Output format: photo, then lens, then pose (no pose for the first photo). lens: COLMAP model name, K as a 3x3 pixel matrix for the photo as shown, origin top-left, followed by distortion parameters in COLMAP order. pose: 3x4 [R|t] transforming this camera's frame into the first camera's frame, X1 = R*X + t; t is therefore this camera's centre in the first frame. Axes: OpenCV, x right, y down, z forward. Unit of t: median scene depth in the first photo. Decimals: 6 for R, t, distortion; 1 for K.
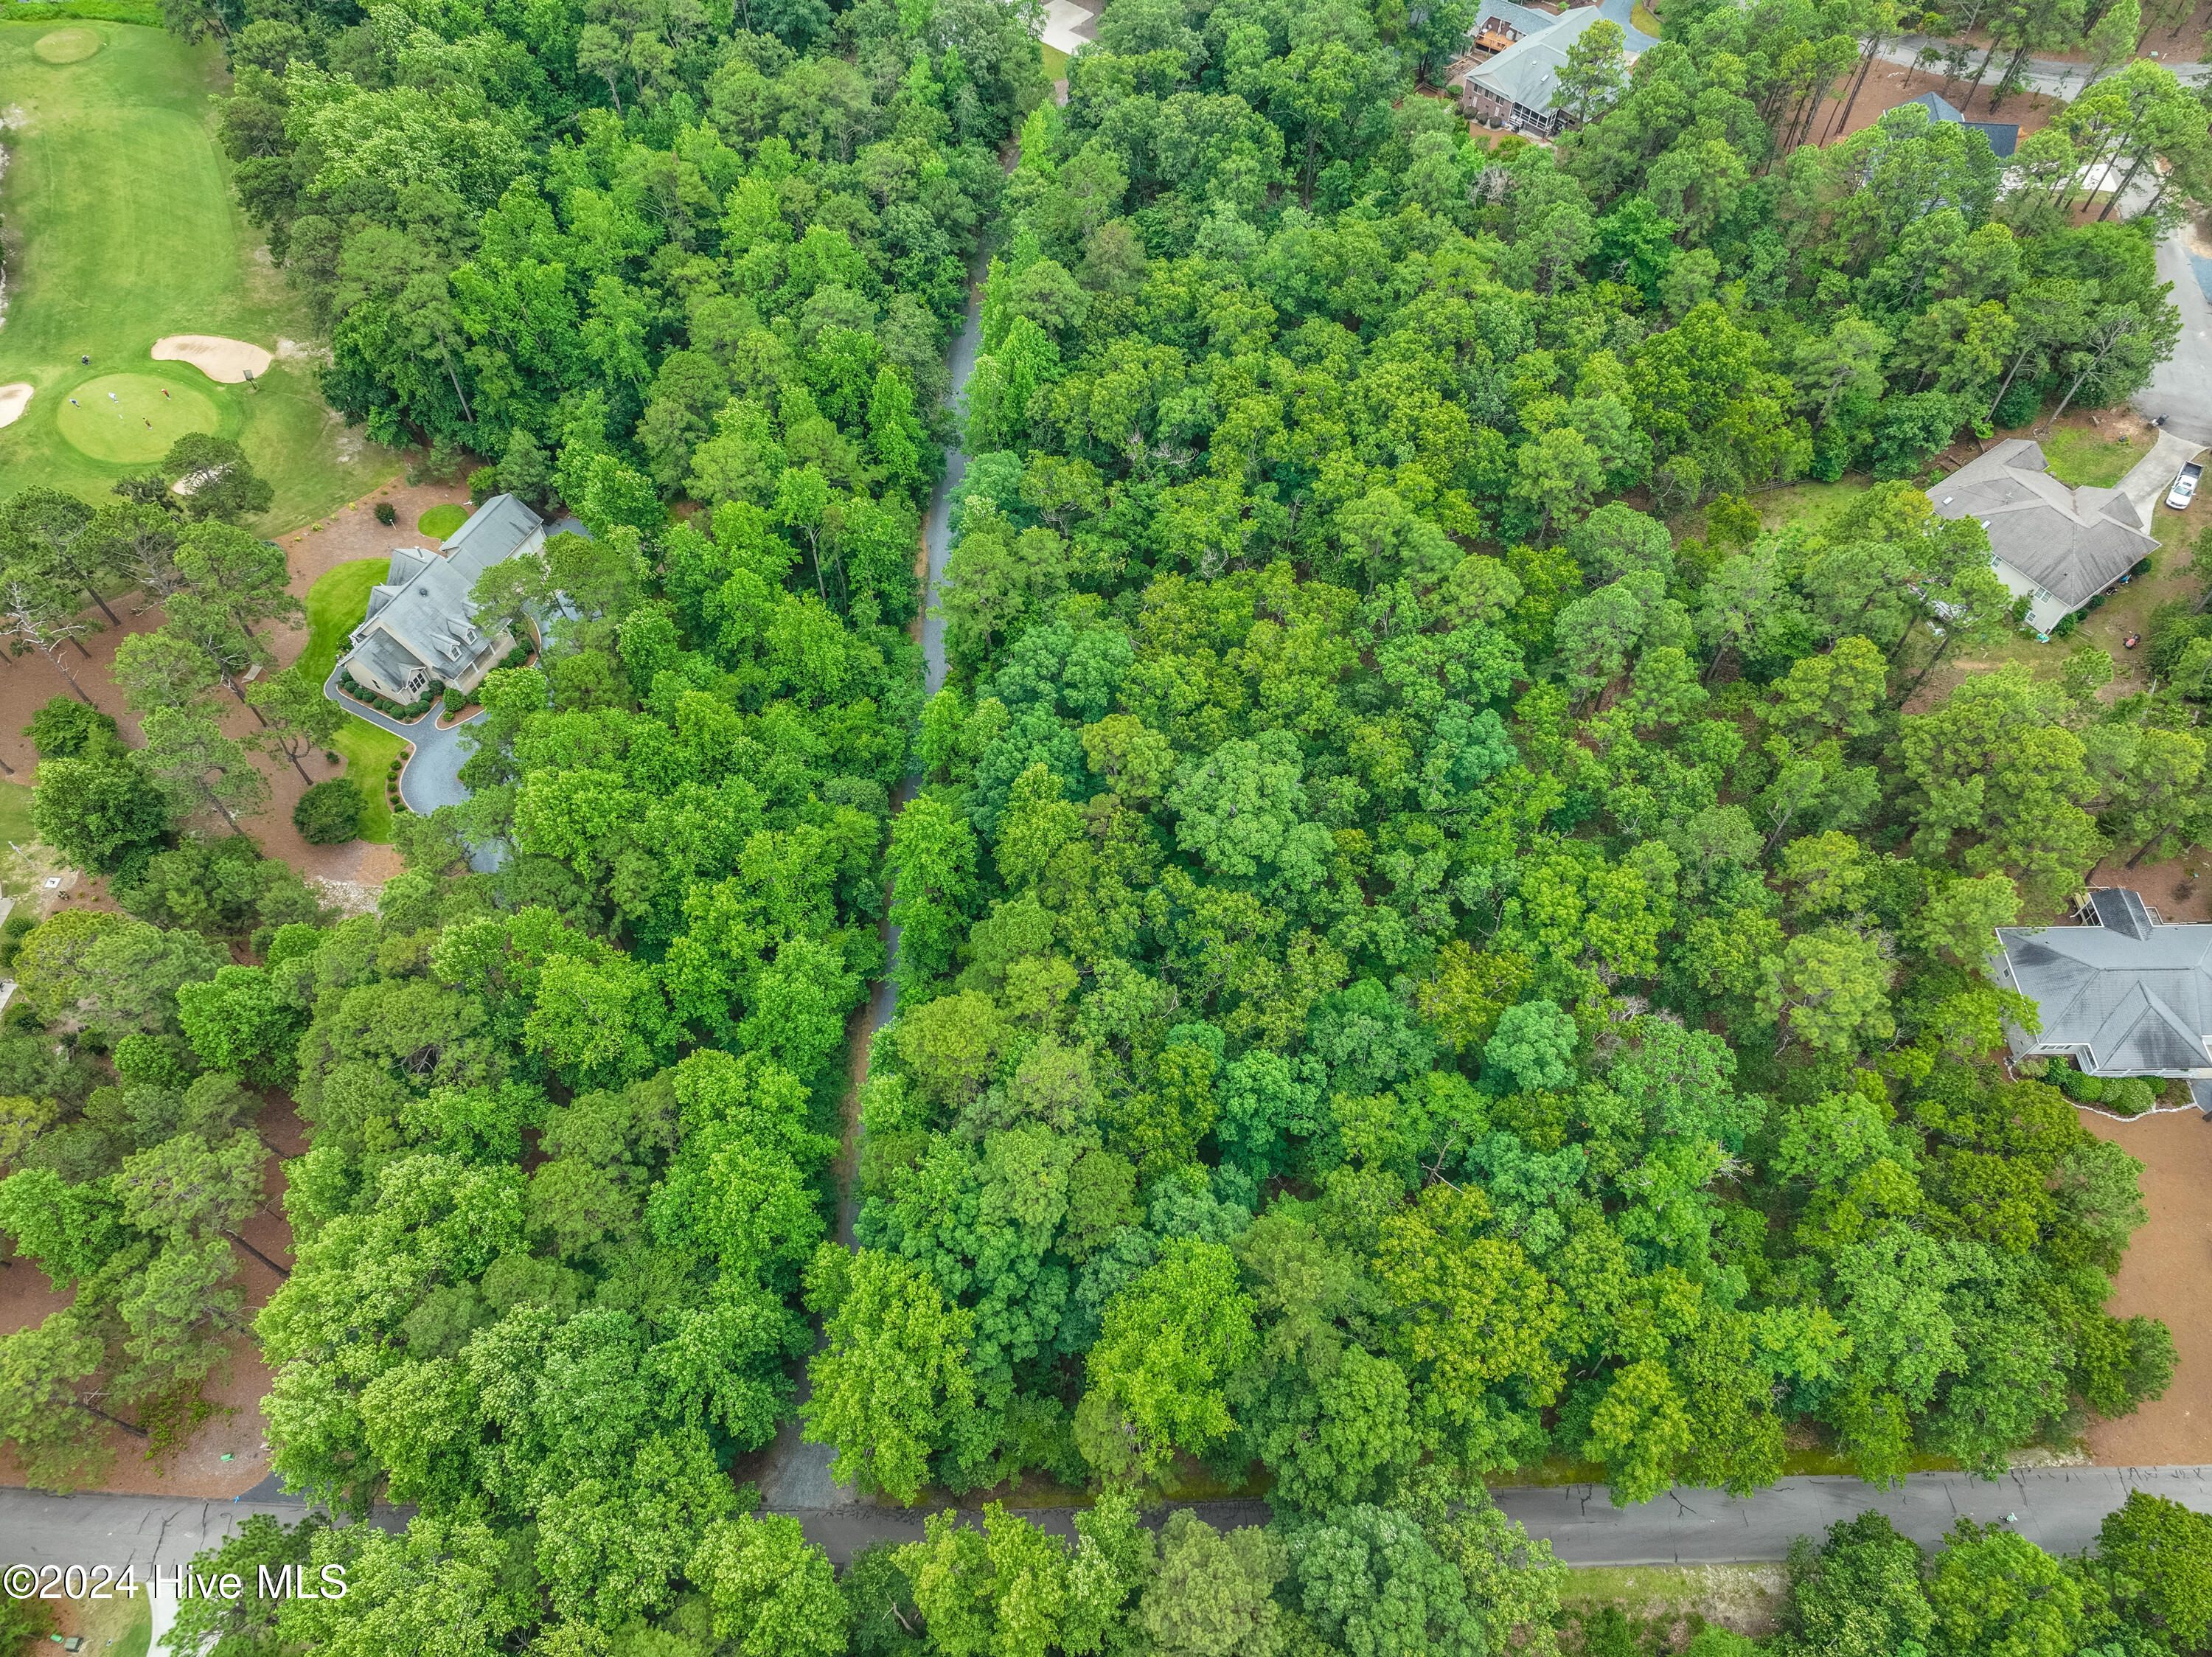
lens RADIAL K [[1529.0, 0, 1106.0], [0, 1529.0, 828.5], [0, 0, 1]] dist [0.016051, 0.001004]
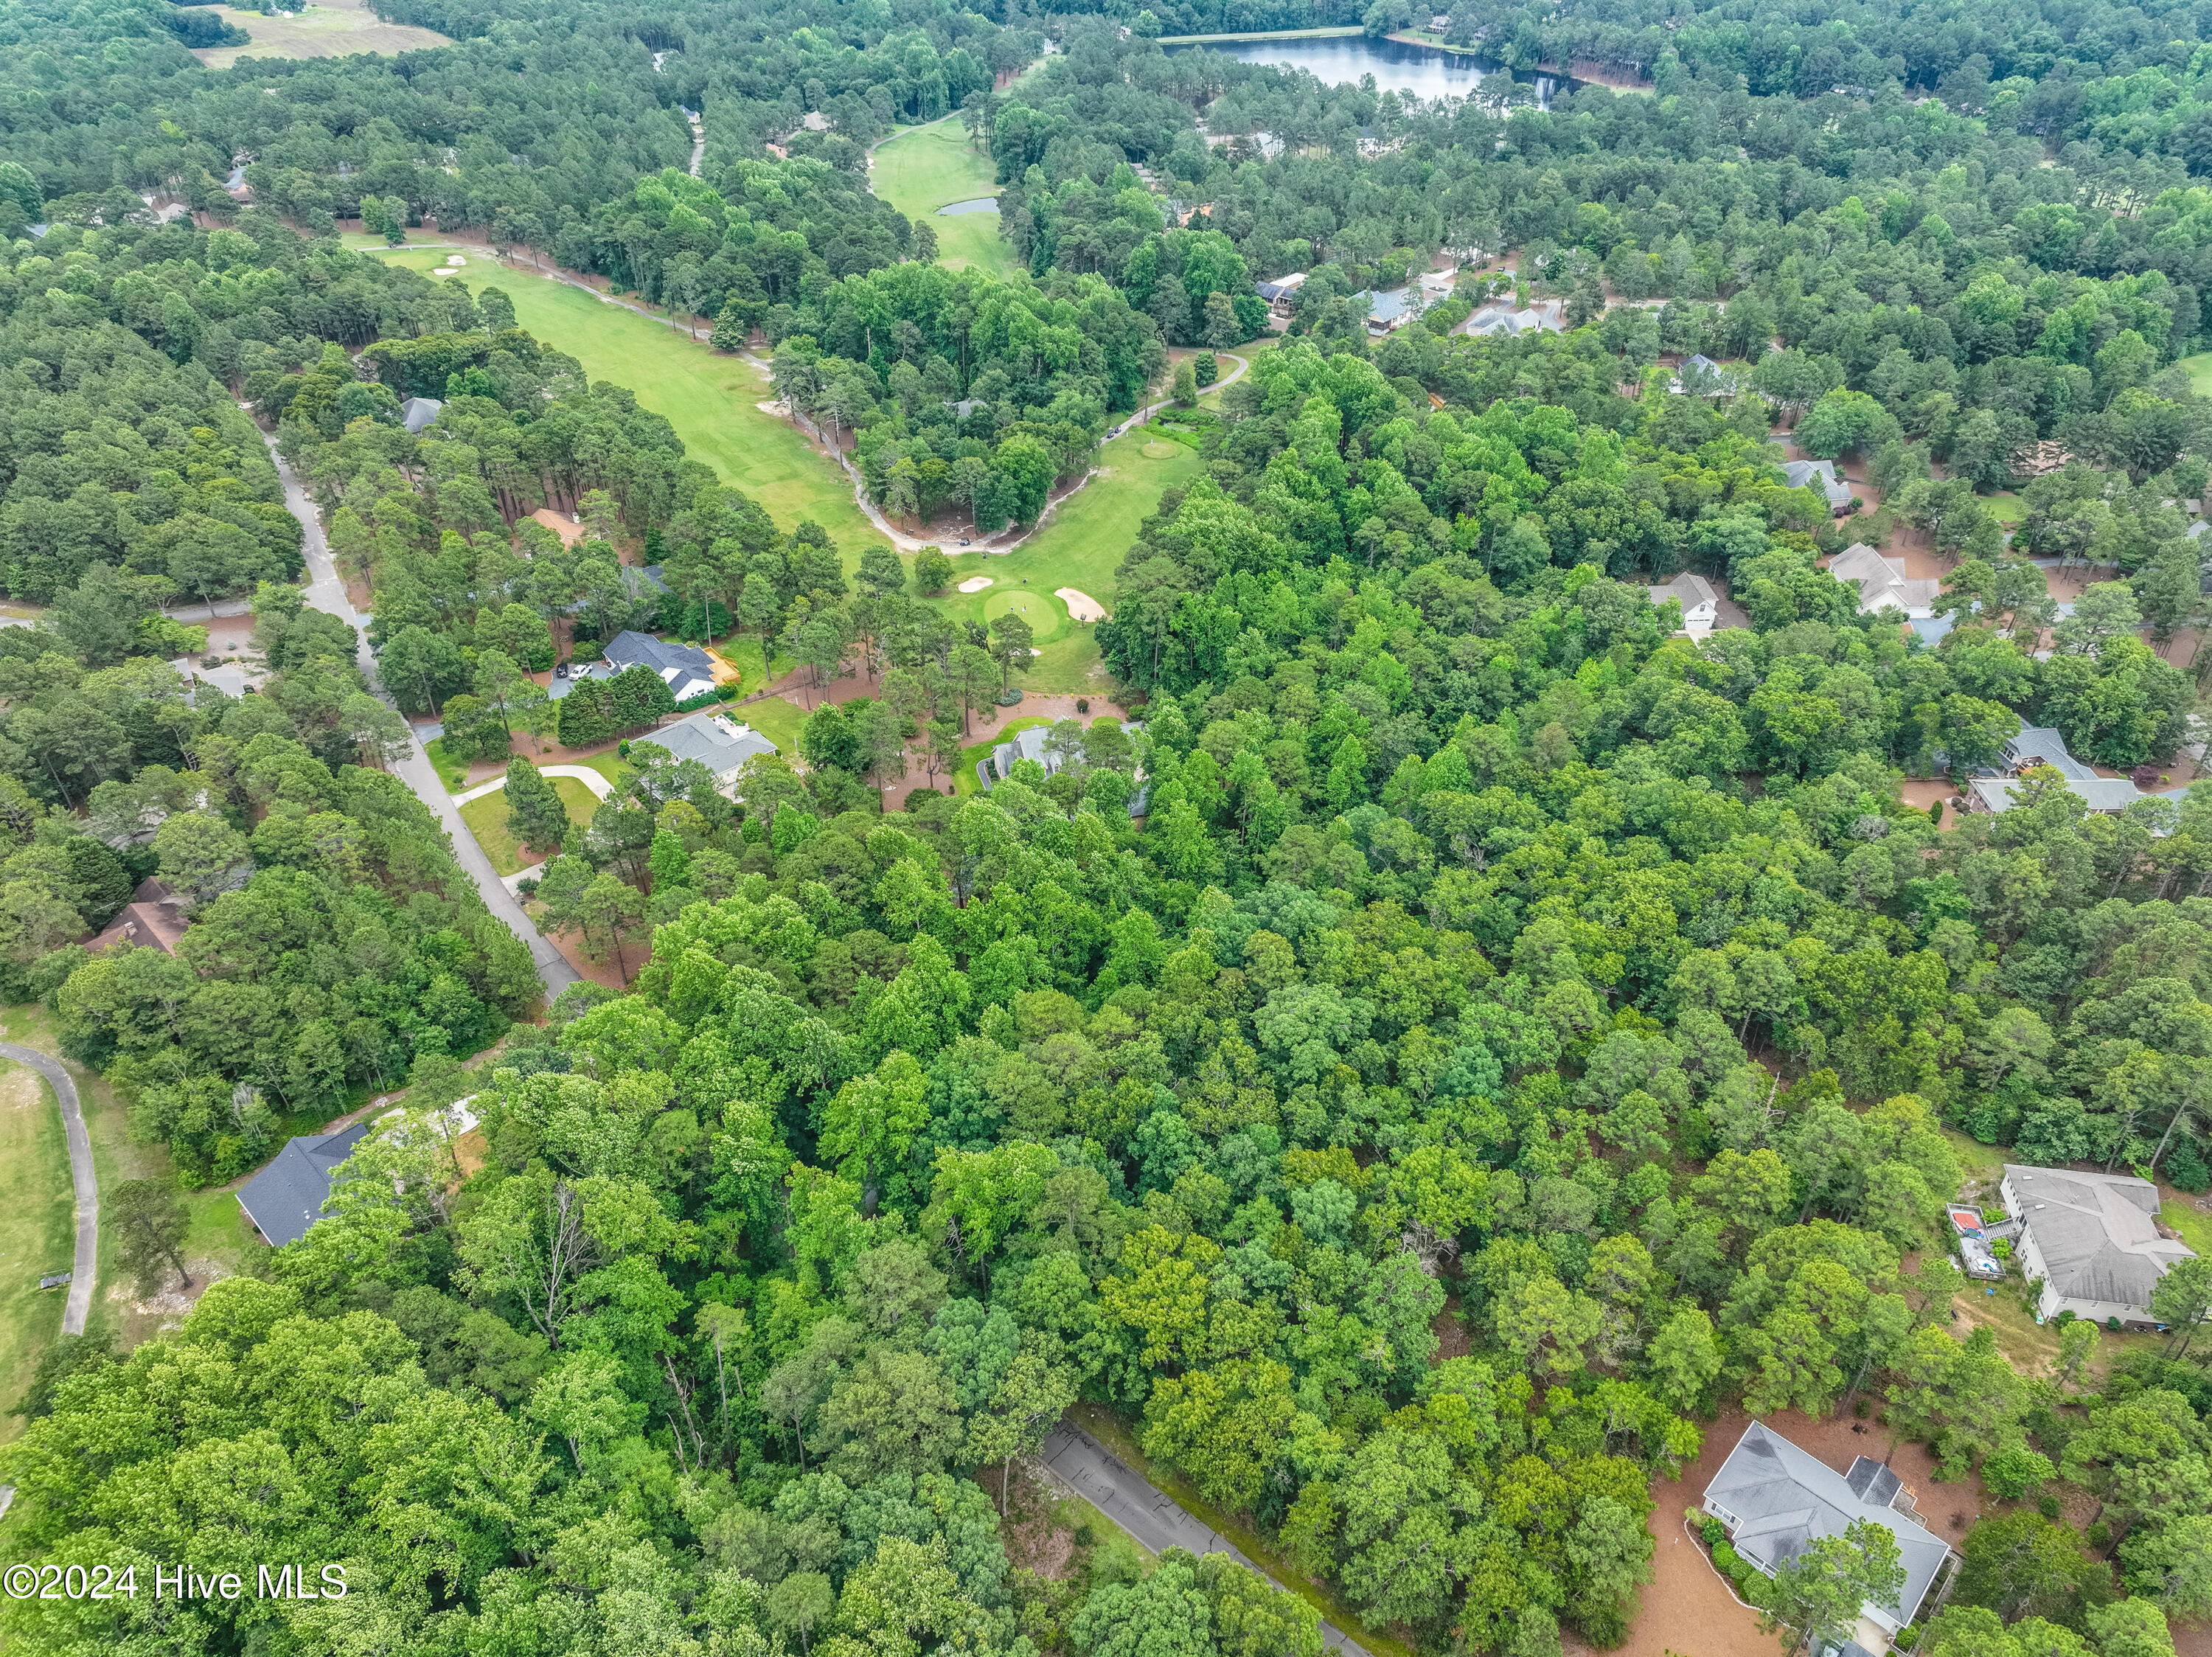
lens RADIAL K [[1530.5, 0, 1106.0], [0, 1530.5, 828.5], [0, 0, 1]] dist [0.002106, -0.000575]
pose [[0.717241, 0.419308, -0.556549, 0.570489], [-0.580140, 0.801760, -0.143593, 0.131060], [0.386009, 0.425866, 0.818312, -0.283432]]
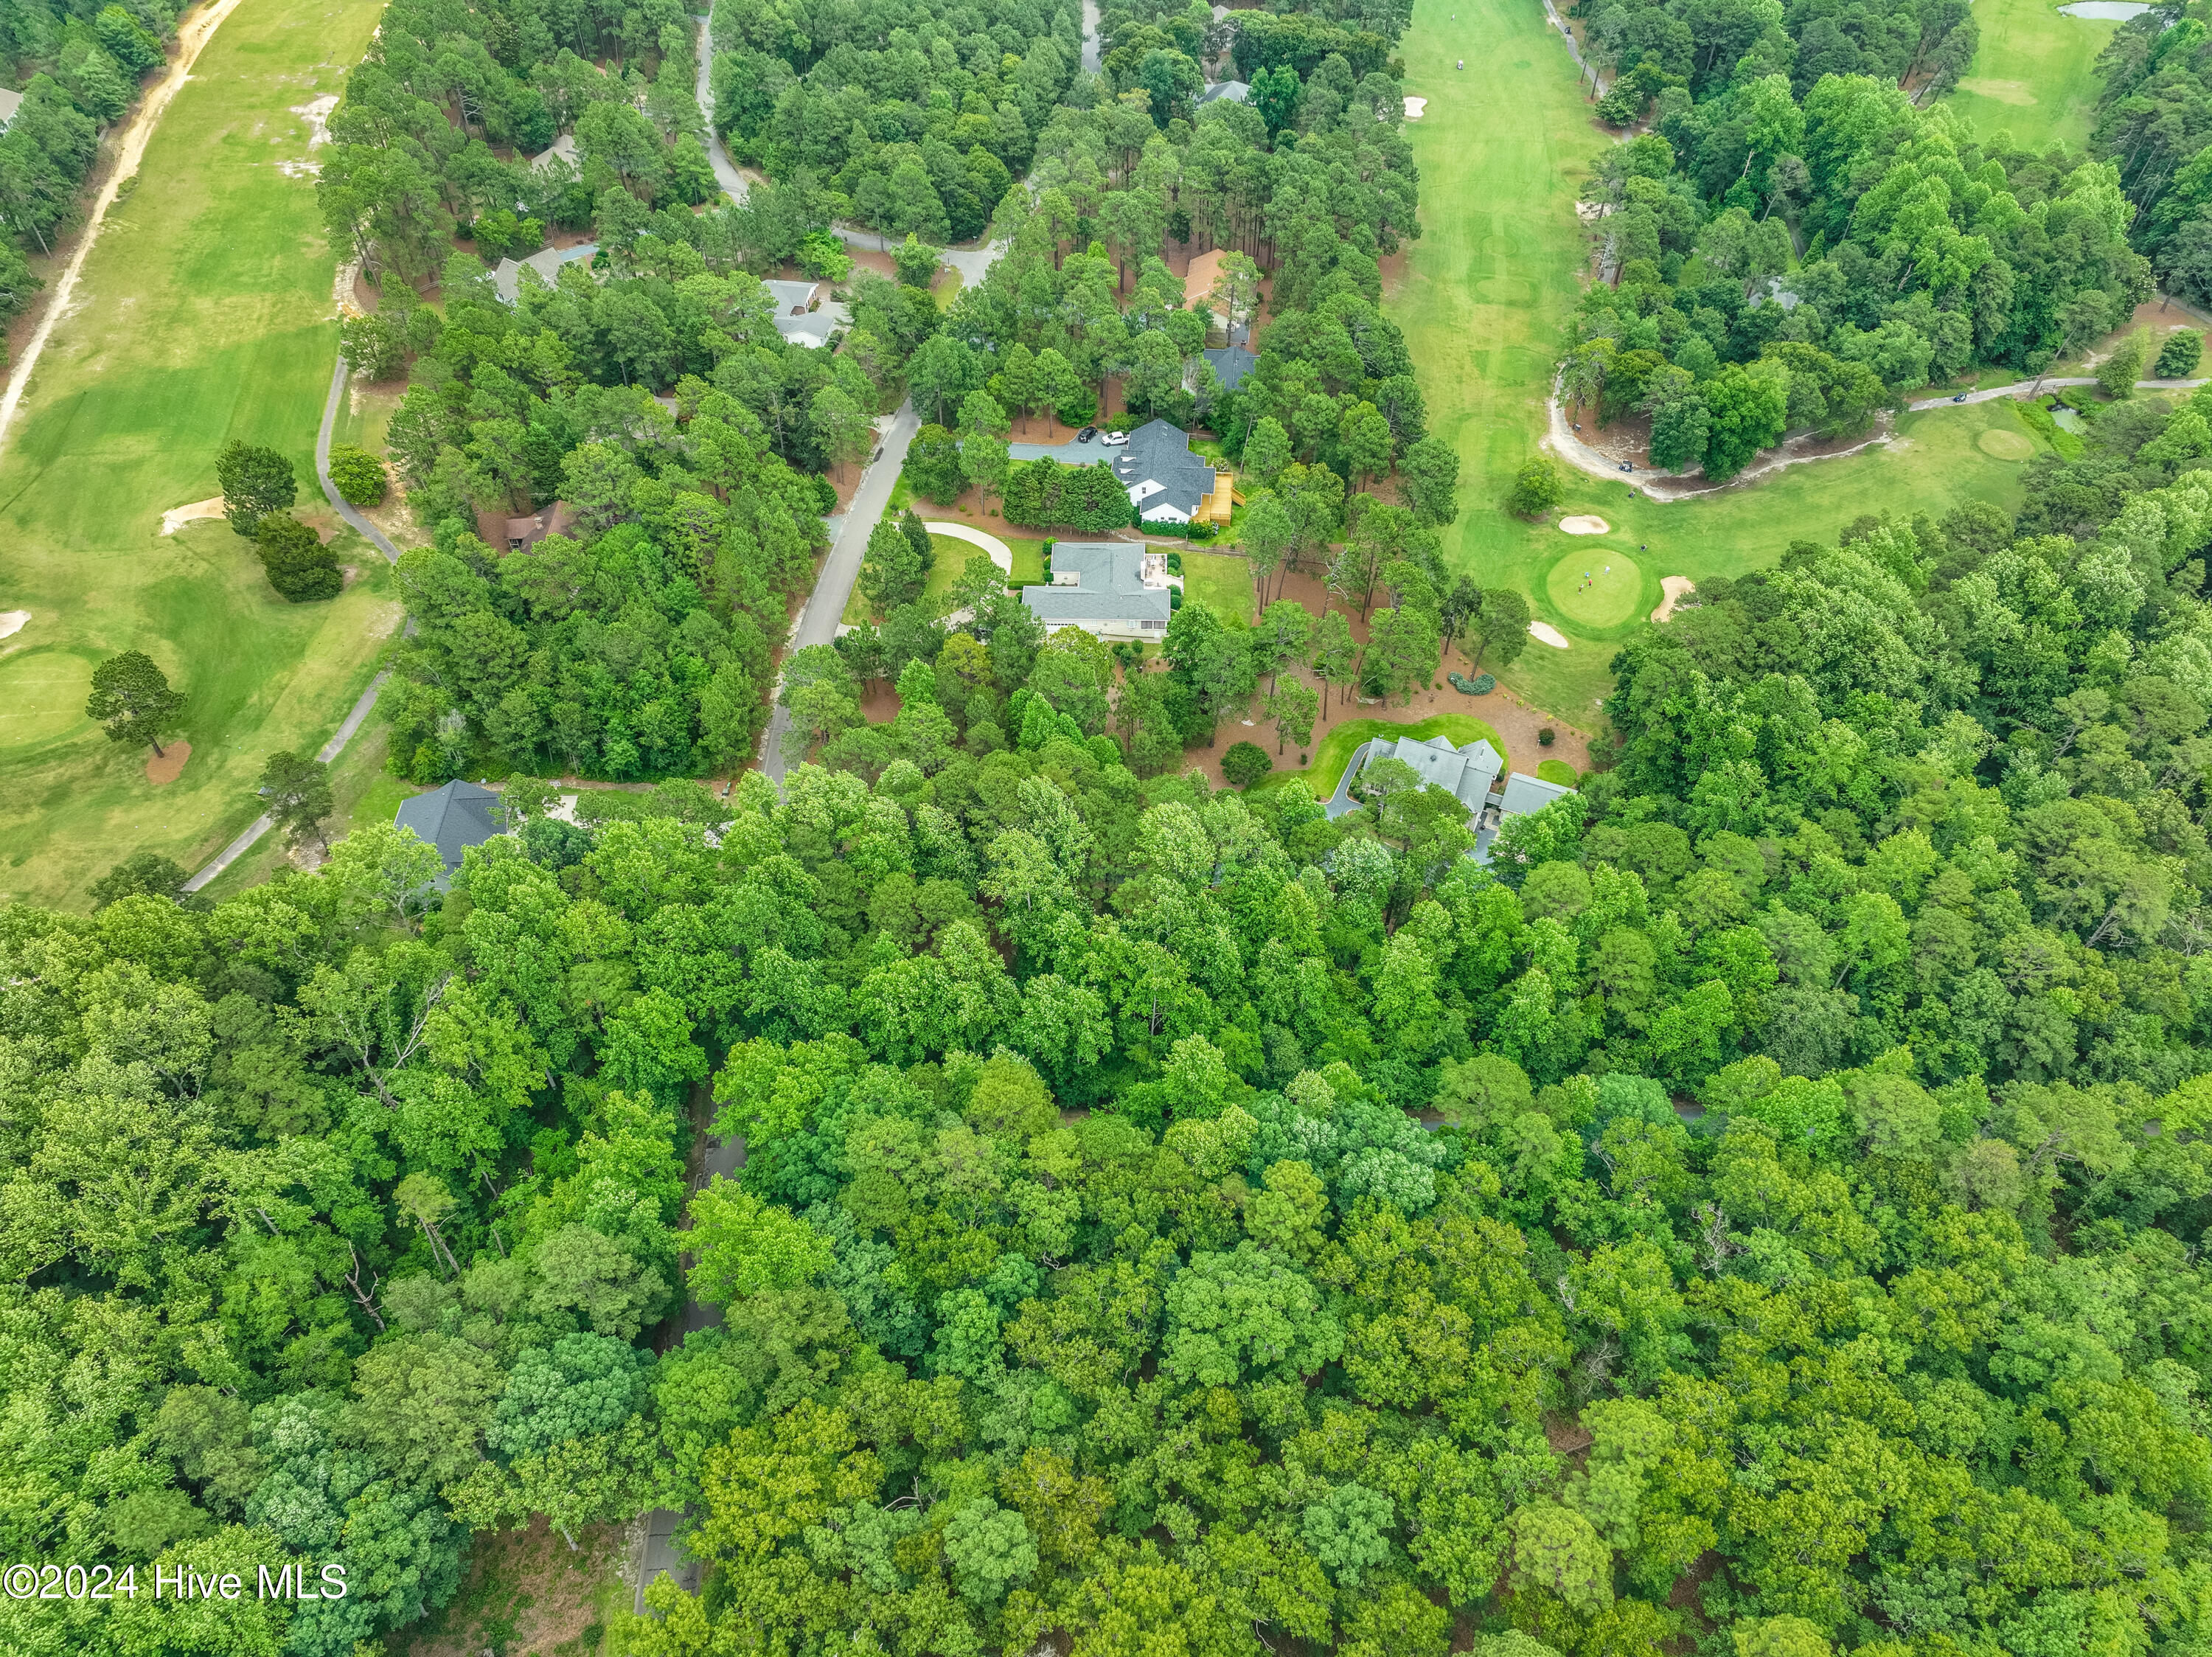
lens RADIAL K [[1529.0, 0, 1106.0], [0, 1529.0, 828.5], [0, 0, 1]] dist [0.016051, 0.001004]
pose [[0.056532, 0.735762, -0.674877, 0.473069], [-0.837141, 0.403281, 0.369539, -0.390017], [0.544057, 0.544077, 0.638735, 0.056683]]
